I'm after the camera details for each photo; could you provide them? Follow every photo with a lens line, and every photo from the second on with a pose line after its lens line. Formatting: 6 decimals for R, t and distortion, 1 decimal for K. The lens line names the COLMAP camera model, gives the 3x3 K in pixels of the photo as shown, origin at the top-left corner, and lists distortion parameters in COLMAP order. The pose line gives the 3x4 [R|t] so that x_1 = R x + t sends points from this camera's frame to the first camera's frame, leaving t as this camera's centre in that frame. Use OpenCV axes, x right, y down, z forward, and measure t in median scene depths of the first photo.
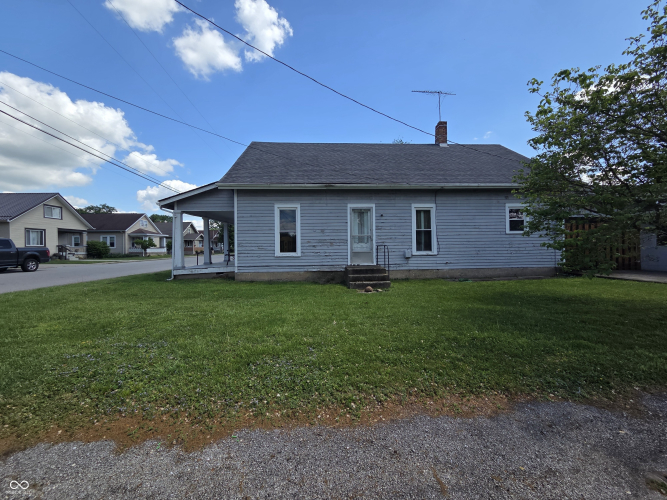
lens RADIAL K [[273.3, 0, 333.9], [0, 273.3, 248.9], [0, 0, 1]] dist [0.004546, 0.000926]
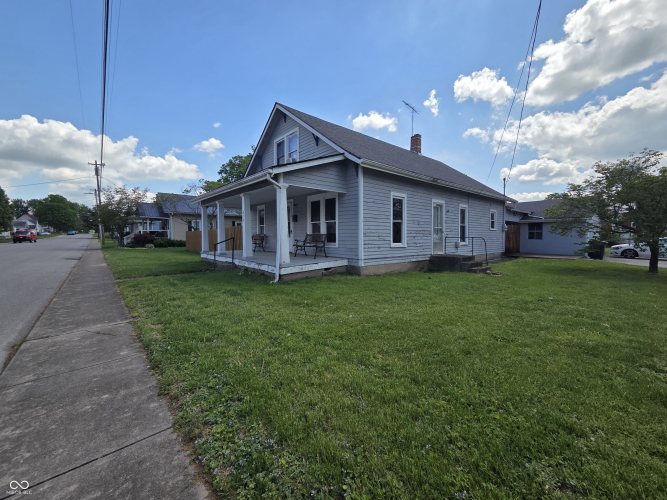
lens RADIAL K [[273.3, 0, 334.2], [0, 273.3, 252.8], [0, 0, 1]] dist [0.004546, 0.000926]
pose [[0.798823, -0.020844, 0.601205, -0.922654], [-0.006476, 0.999044, 0.043242, 0.006796], [-0.601531, -0.038436, 0.797924, 0.361476]]
